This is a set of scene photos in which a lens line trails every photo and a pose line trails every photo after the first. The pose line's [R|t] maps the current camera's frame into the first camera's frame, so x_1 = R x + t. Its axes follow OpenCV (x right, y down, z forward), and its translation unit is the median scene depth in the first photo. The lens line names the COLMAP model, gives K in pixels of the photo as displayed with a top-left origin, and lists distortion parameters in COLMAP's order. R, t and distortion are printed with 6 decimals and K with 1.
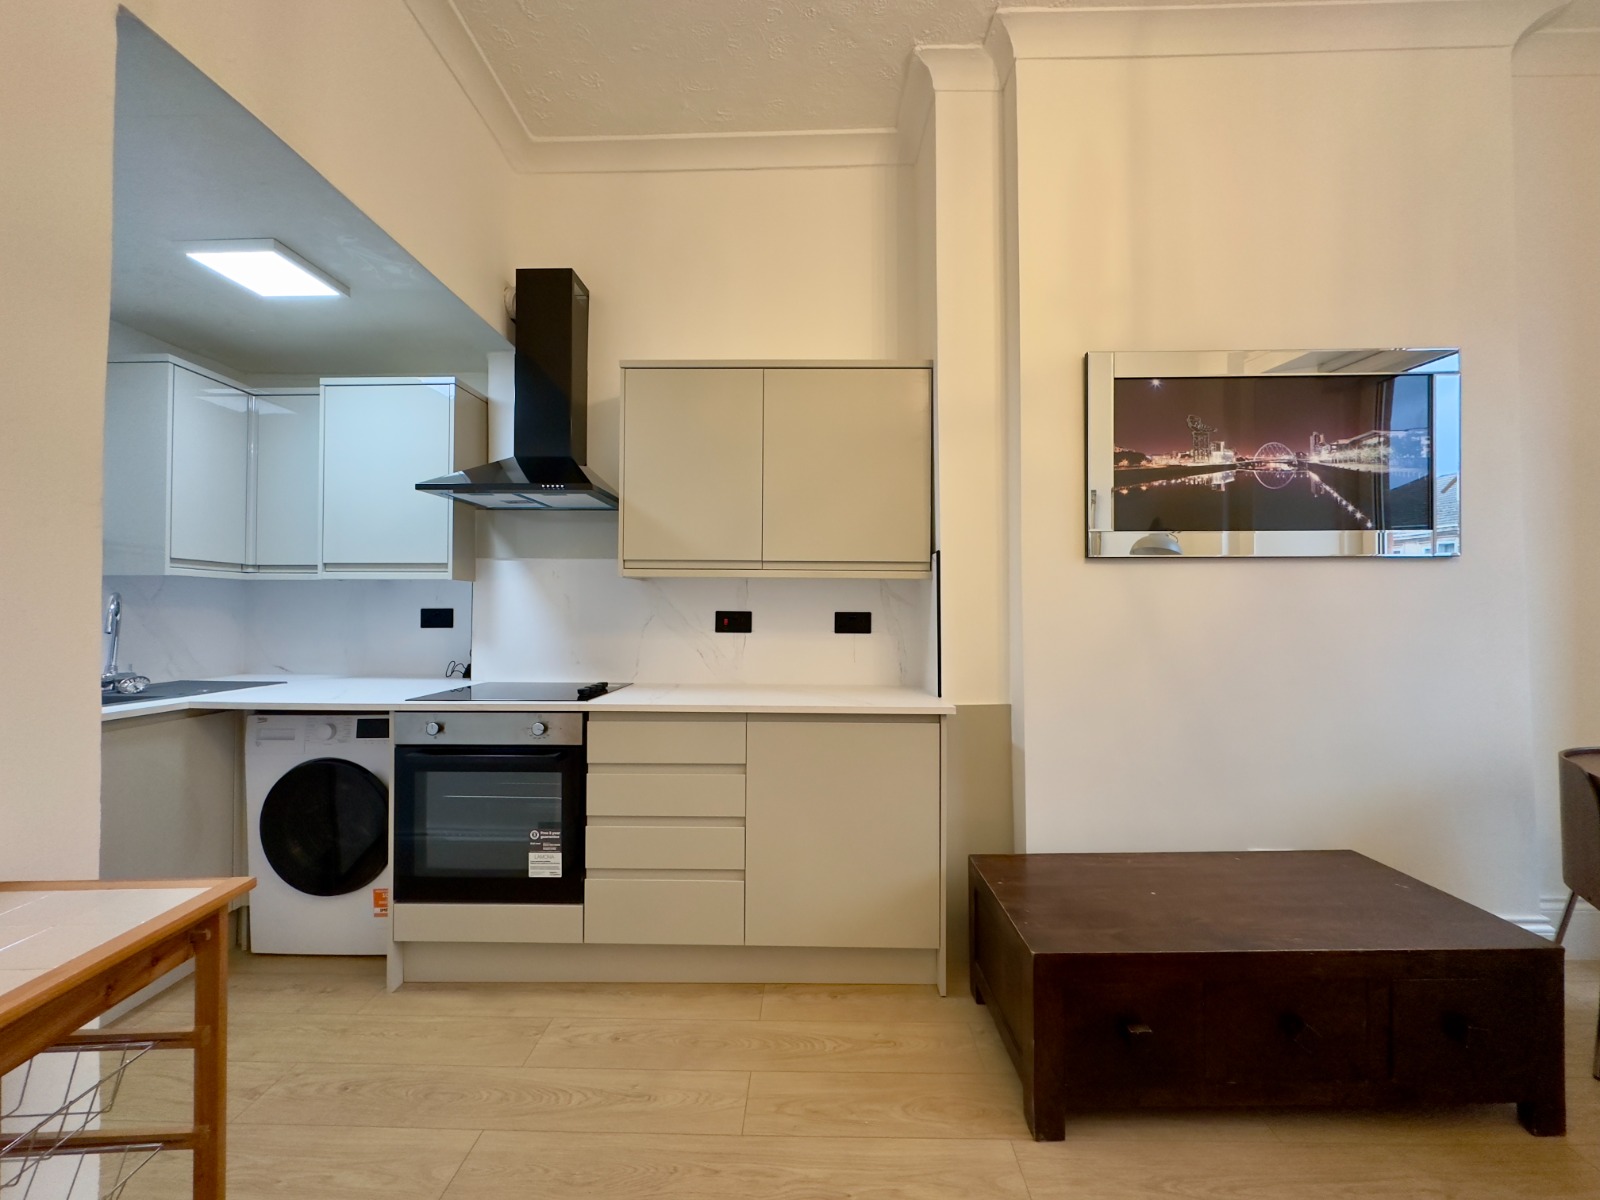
lens RADIAL K [[635.8, 0, 800.0], [0, 635.8, 600.0], [0, 0, 1]] dist [-0.002218, 0.000017]
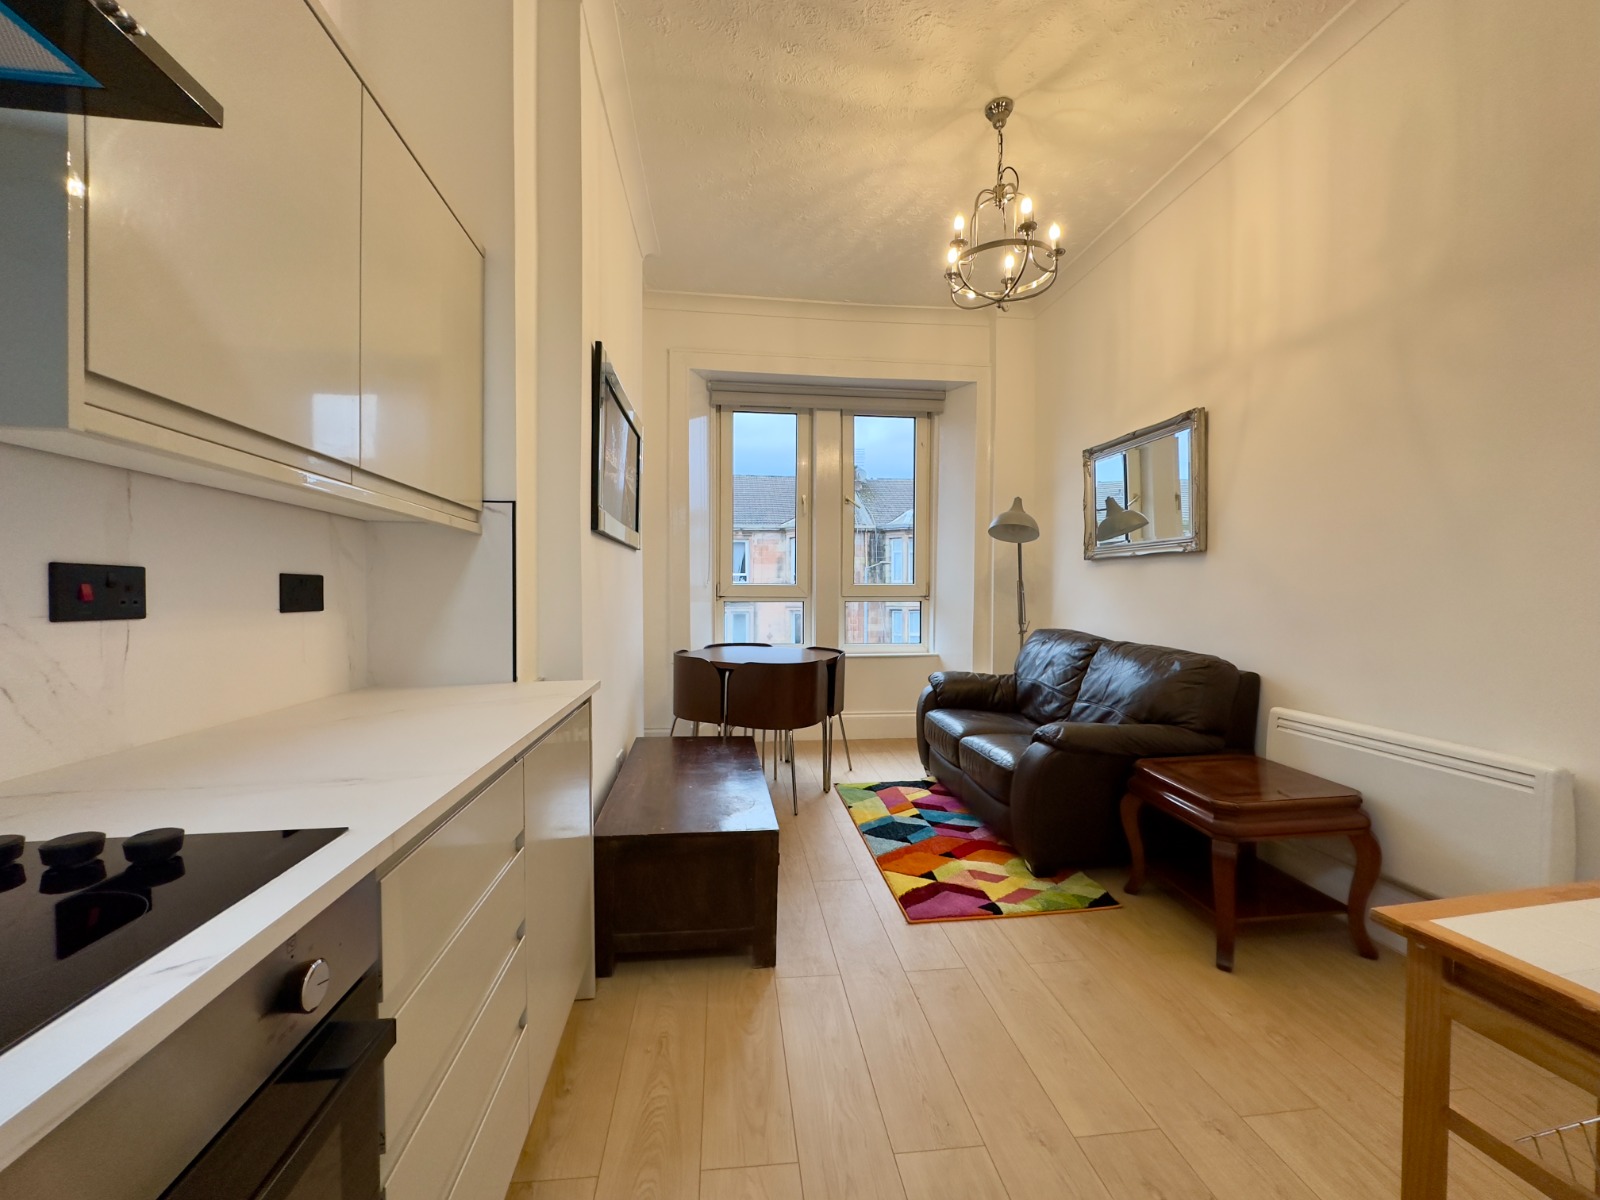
lens RADIAL K [[635.8, 0, 800.0], [0, 635.8, 600.0], [0, 0, 1]] dist [-0.002218, 0.000017]
pose [[-0.148620, -0.015527, 0.988772, -0.685435], [-0.019938, 0.999721, 0.012702, 0.032600], [-0.988693, -0.017826, -0.148888, 0.819087]]
